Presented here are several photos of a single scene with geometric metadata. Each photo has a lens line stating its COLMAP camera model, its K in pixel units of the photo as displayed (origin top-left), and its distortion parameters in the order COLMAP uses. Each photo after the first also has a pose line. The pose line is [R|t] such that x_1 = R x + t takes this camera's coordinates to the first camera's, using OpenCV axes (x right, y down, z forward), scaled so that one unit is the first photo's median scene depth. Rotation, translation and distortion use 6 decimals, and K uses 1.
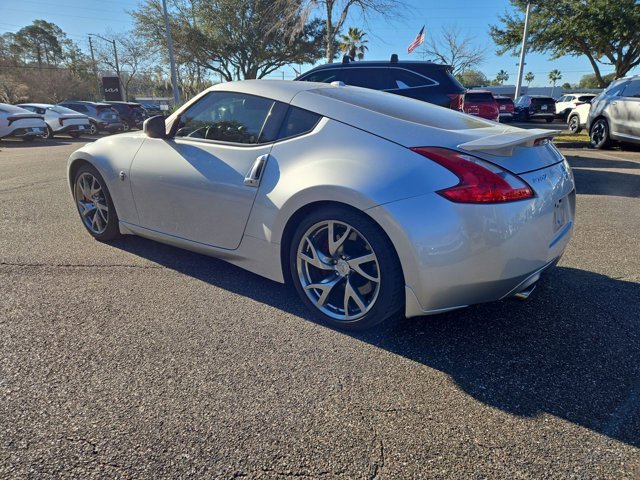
lens RADIAL K [[423.1, 0, 319.2], [0, 423.1, 241.2], [0, 0, 1]] dist [0.065270, -0.041752]
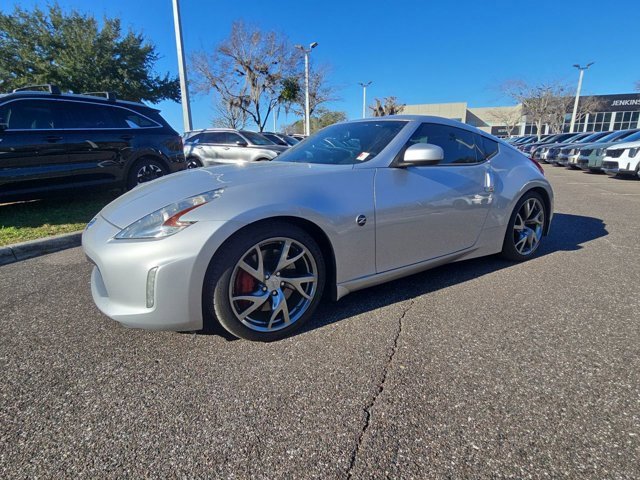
lens RADIAL K [[353.0, 0, 323.1], [0, 353.0, 239.4], [0, 0, 1]] dist [-0.006691, 0.002266]
pose [[0.323317, -0.233503, 0.917029, -1.310133], [0.290332, 0.946817, 0.138725, -0.275768], [-0.900652, 0.221391, 0.373916, 0.992515]]
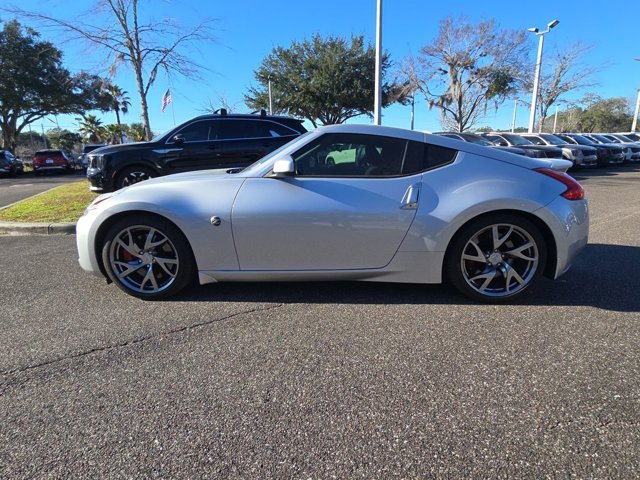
lens RADIAL K [[353.0, 0, 318.9], [0, 353.0, 239.9], [0, 0, 1]] dist [-0.006691, 0.002266]
pose [[0.822993, -0.149111, 0.548132, -0.843467], [0.185223, 0.982637, -0.010790, -0.073477], [-0.537006, 0.110407, 0.836322, 0.283904]]
